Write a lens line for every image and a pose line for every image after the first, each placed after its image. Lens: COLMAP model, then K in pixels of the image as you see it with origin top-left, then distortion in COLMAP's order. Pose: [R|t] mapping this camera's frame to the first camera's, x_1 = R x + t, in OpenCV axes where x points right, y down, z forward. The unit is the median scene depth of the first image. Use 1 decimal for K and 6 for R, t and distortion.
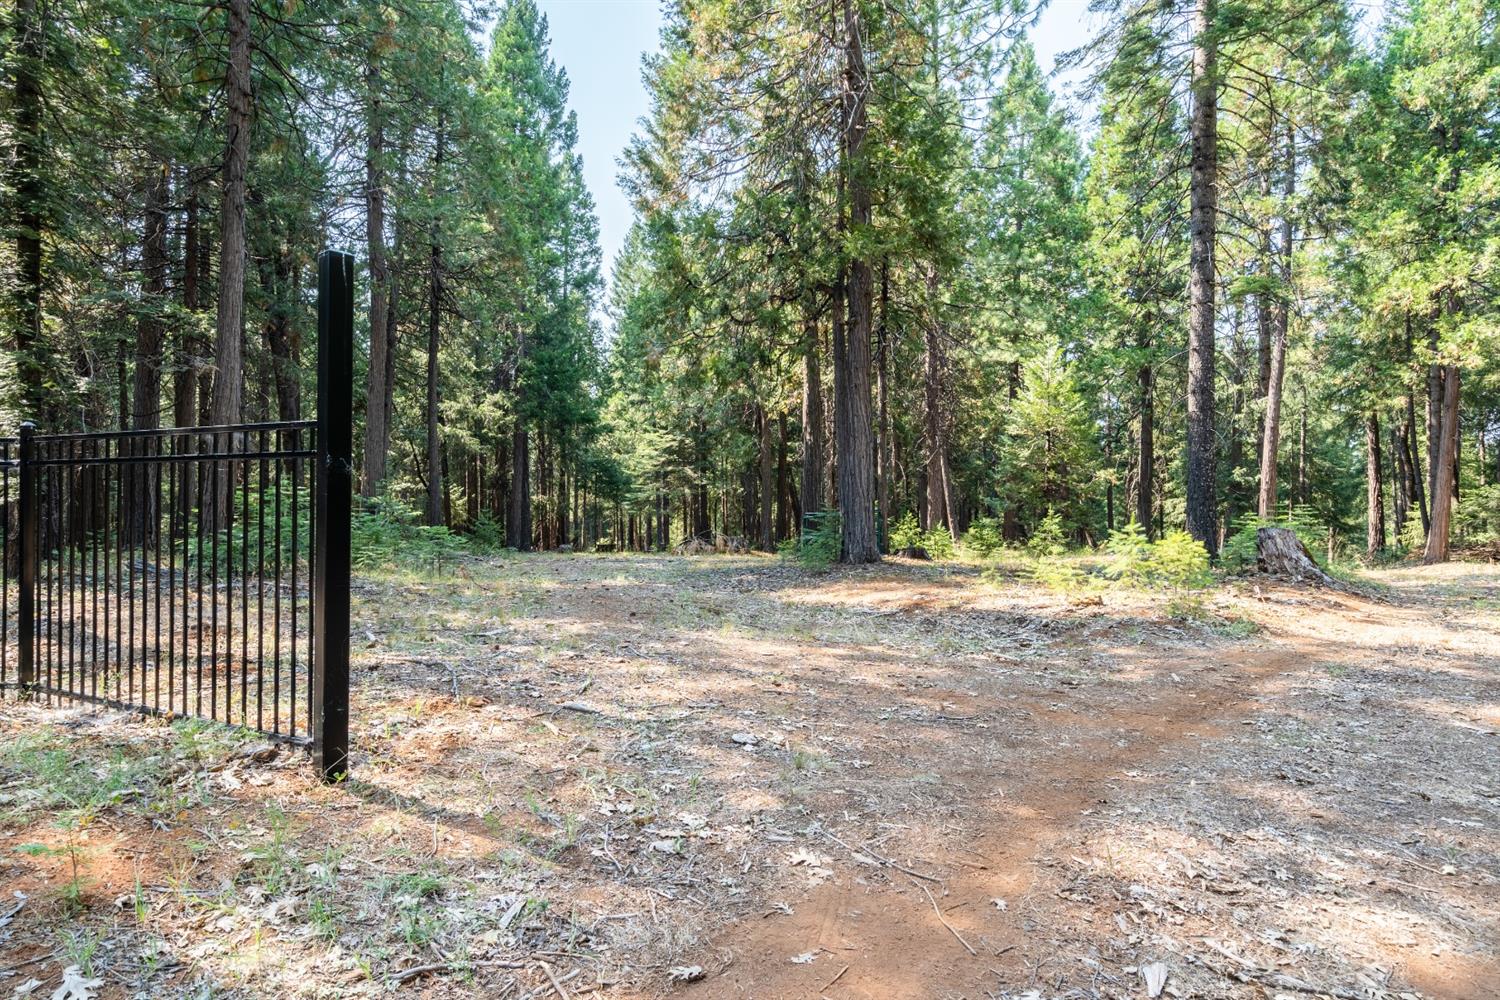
lens RADIAL K [[802.6, 0, 744.2], [0, 802.6, 499.0], [0, 0, 1]] dist [0.004554, 0.001599]
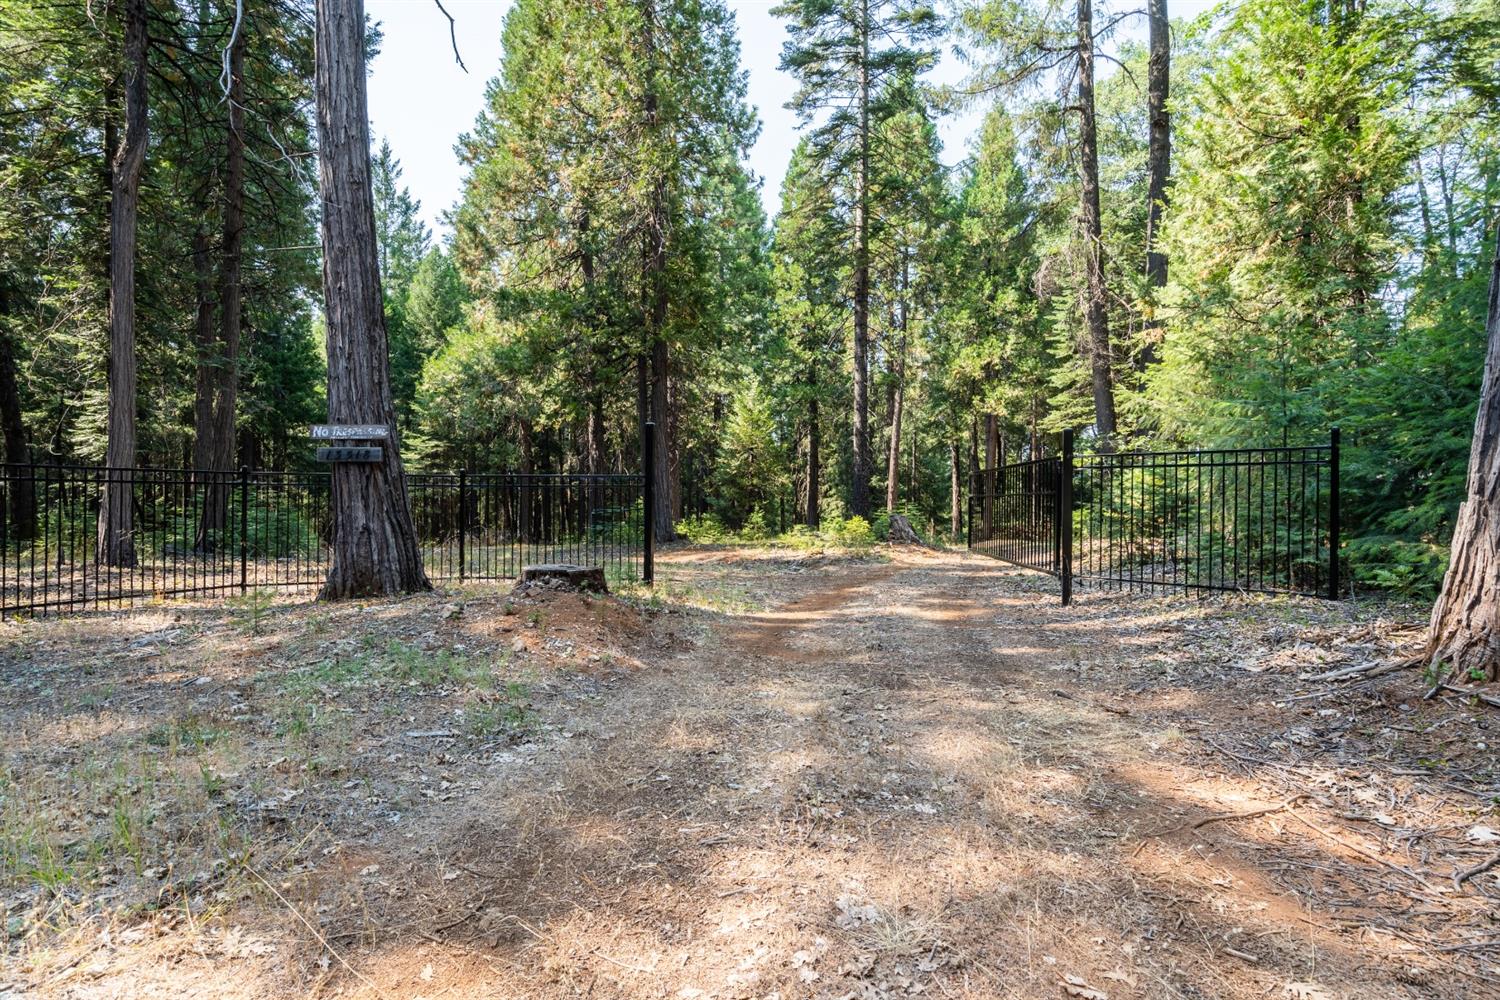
lens RADIAL K [[802.6, 0, 752.4], [0, 802.6, 502.2], [0, 0, 1]] dist [0.004554, 0.001599]
pose [[0.918570, -0.002948, 0.395248, -0.138240], [0.001054, 0.999987, 0.005008, -0.000748], [-0.395257, -0.004184, 0.918561, -0.206326]]
